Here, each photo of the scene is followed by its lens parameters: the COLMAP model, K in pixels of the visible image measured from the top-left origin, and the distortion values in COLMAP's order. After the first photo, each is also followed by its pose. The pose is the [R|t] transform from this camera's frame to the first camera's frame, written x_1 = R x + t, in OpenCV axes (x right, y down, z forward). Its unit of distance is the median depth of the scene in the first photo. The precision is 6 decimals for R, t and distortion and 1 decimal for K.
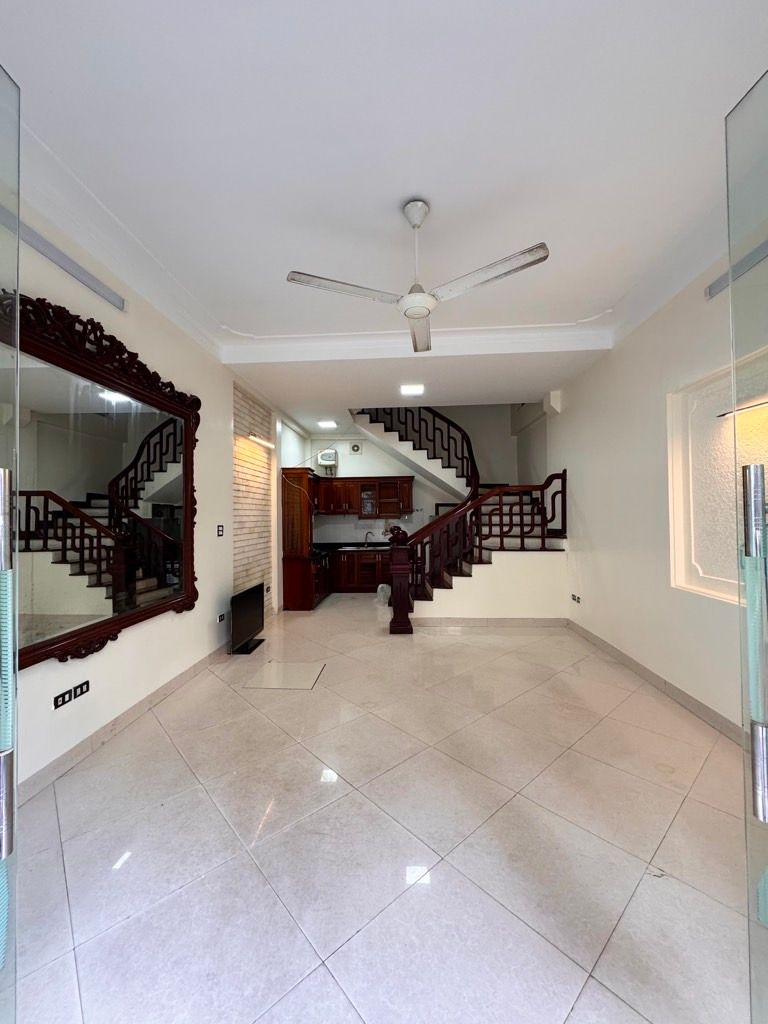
lens RADIAL K [[408.1, 0, 385.8], [0, 408.1, 512.0], [0, 0, 1]] dist [-0.002717, 0.000676]
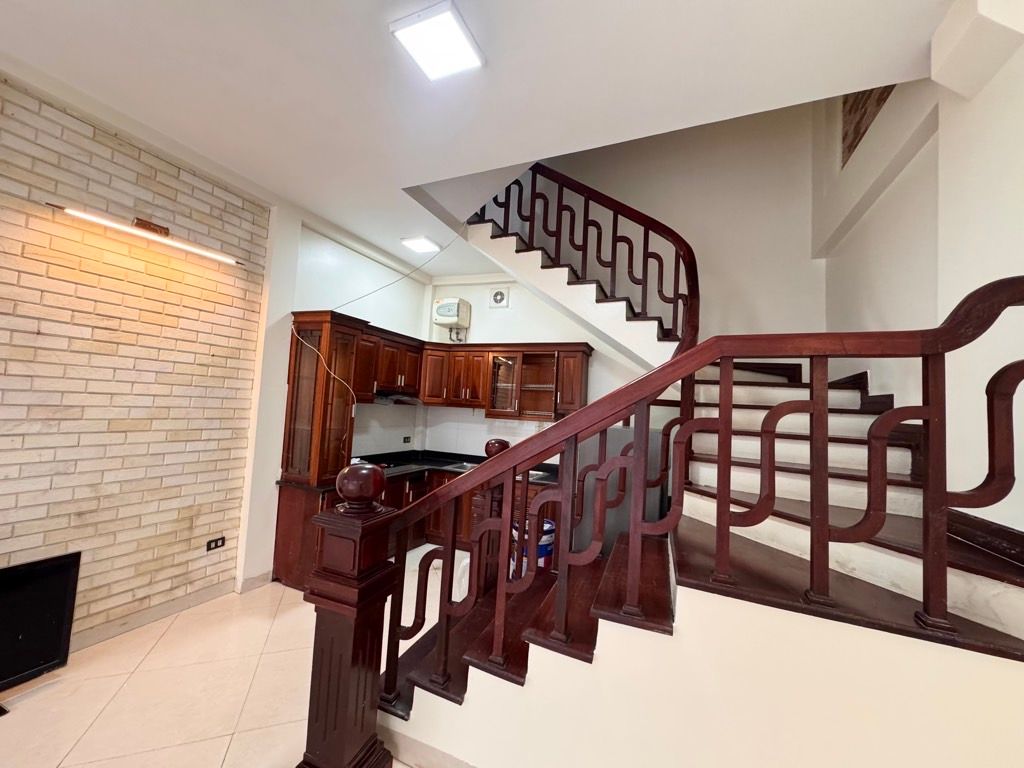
lens RADIAL K [[408.1, 0, 511.6], [0, 408.1, 382.8], [0, 0, 1]] dist [-0.002717, 0.000676]
pose [[0.933220, 0.045824, -0.356371, 0.226049], [-0.064807, 0.997034, -0.041504, -0.012270], [0.353412, 0.061828, 0.933422, 0.646429]]
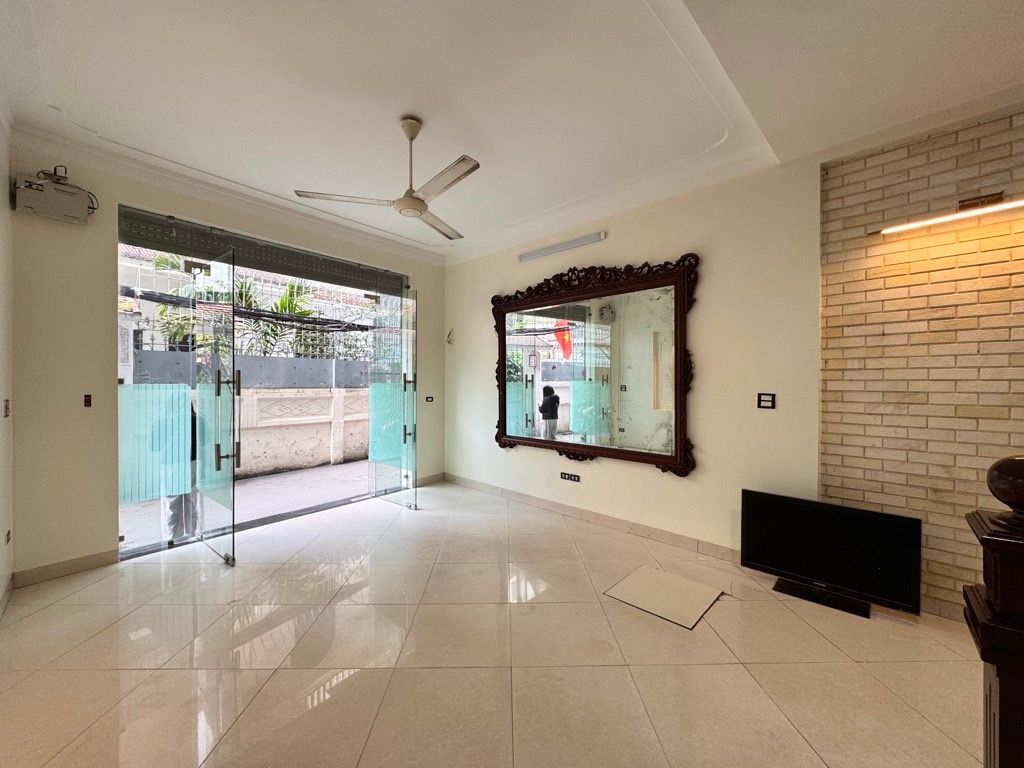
lens RADIAL K [[408.1, 0, 512.6], [0, 408.1, 382.9], [0, 0, 1]] dist [-0.002717, 0.000676]
pose [[-0.654531, 0.014115, -0.755903, 0.322672], [0.014193, 0.999879, 0.006380, 0.001597], [0.755902, -0.006553, -0.654652, 0.818345]]
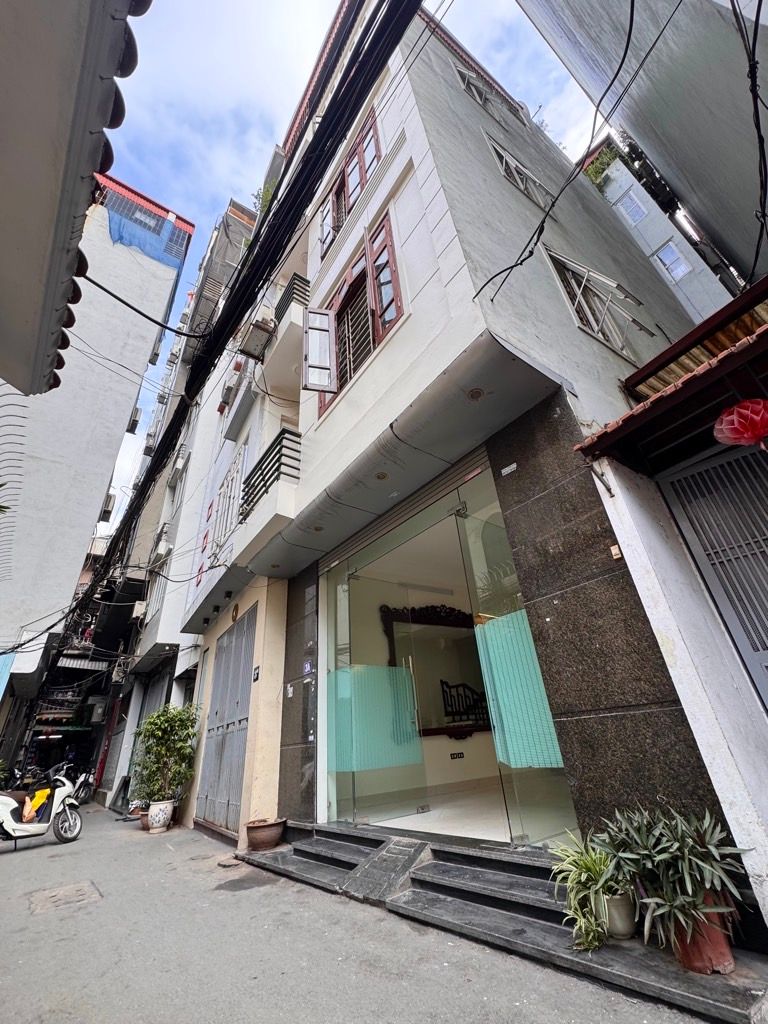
lens RADIAL K [[408.1, 0, 386.2], [0, 408.1, 510.8], [0, 0, 1]] dist [-0.002717, 0.000676]
pose [[0.578236, -0.434257, -0.690698, 0.546060], [0.077603, 0.872015, -0.483288, 0.126674], [0.812170, 0.225854, 0.537930, -0.416288]]
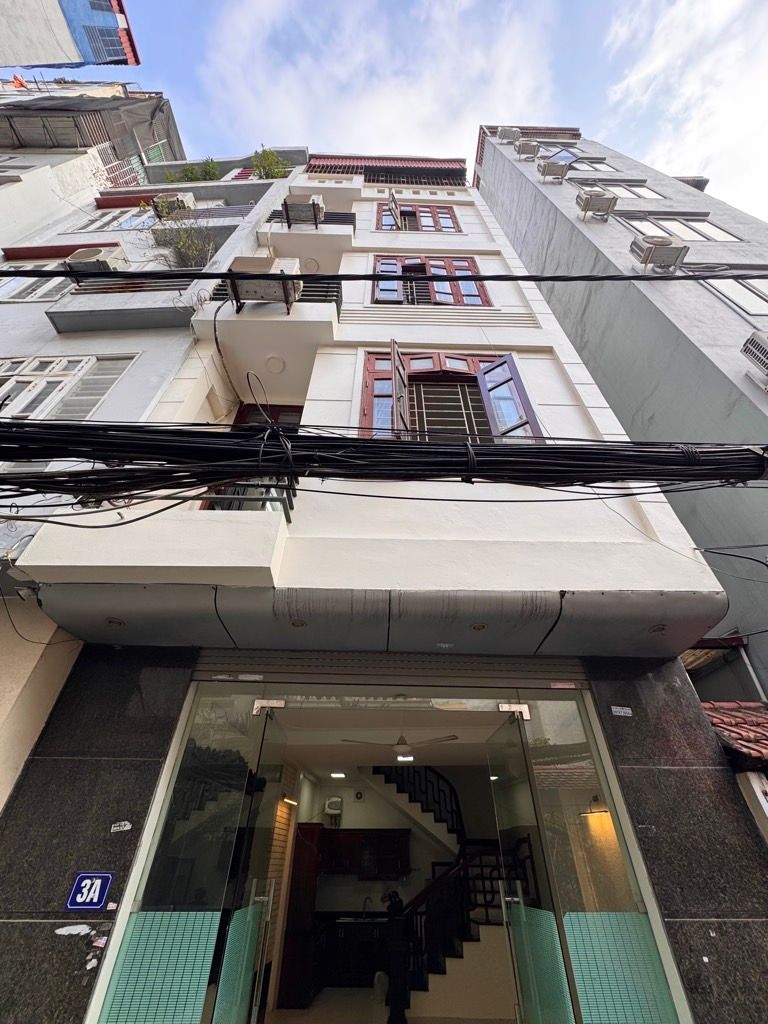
lens RADIAL K [[408.1, 0, 386.5], [0, 408.1, 511.4], [0, 0, 1]] dist [-0.002717, 0.000676]
pose [[0.999884, 0.013803, -0.006376, -0.001746], [-0.014650, 0.762391, -0.646951, -0.038270], [-0.004069, 0.646970, 0.762505, -0.527238]]
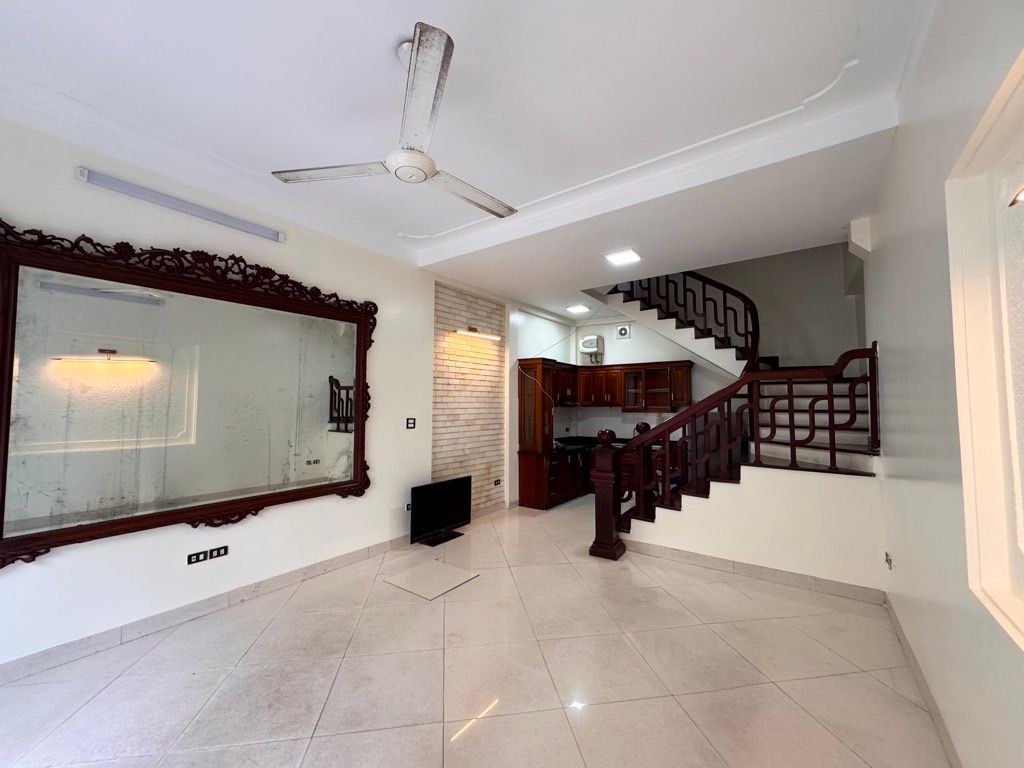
lens RADIAL K [[408.1, 0, 511.5], [0, 408.1, 383.1], [0, 0, 1]] dist [-0.002717, 0.000676]
pose [[0.840543, -0.015589, -0.541520, 0.282226], [-0.005114, 0.999313, -0.036705, -0.015508], [0.541720, 0.033622, 0.839886, 0.177161]]
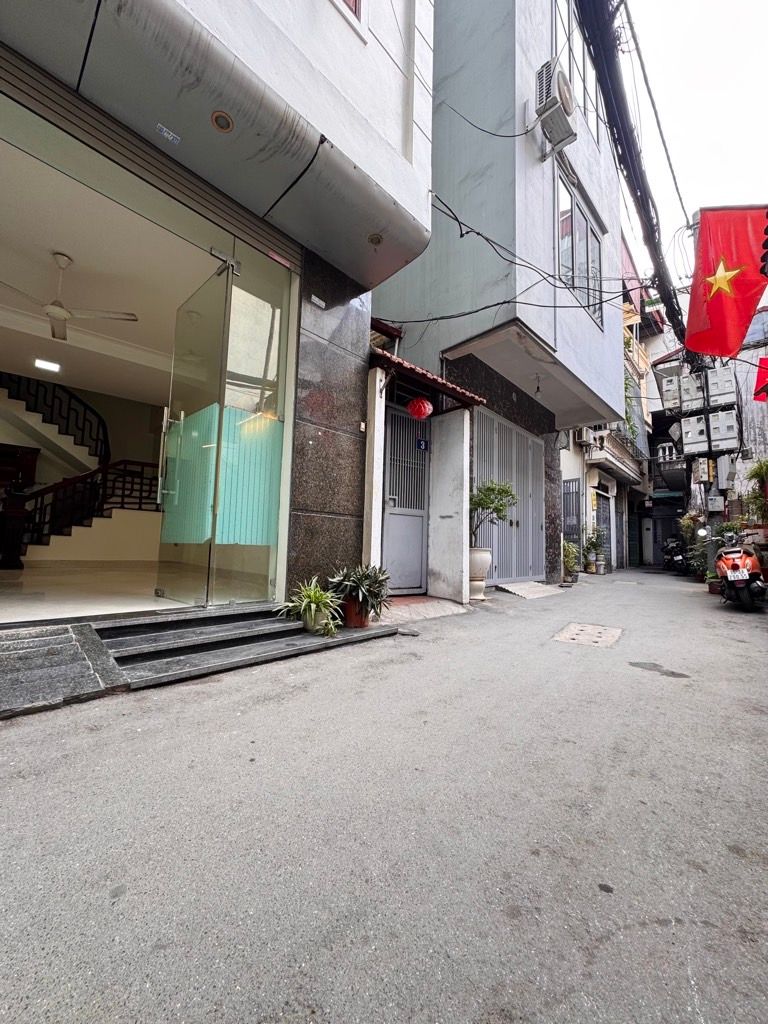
lens RADIAL K [[408.1, 0, 384.8], [0, 408.1, 511.1], [0, 0, 1]] dist [-0.002717, 0.000676]
pose [[0.708432, 0.093533, 0.699554, -0.026557], [-0.043348, 0.995075, -0.089147, 0.165525], [-0.704447, 0.032830, 0.708997, -0.461924]]
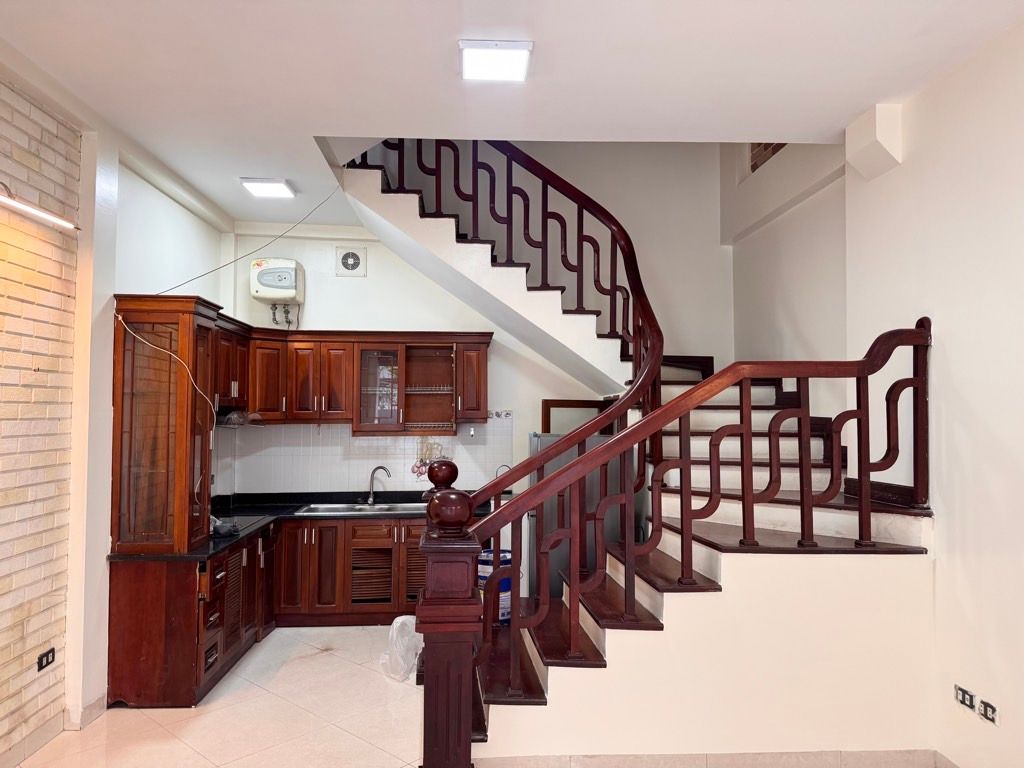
lens RADIAL K [[714.1, 0, 508.1], [0, 714.1, 385.0], [0, 0, 1]] dist [0.039853, -0.044557]
pose [[0.994787, 0.019546, 0.100082, 0.019523], [-0.017049, 0.999523, -0.025743, -0.022605], [-0.100537, 0.023902, 0.994646, 0.380704]]
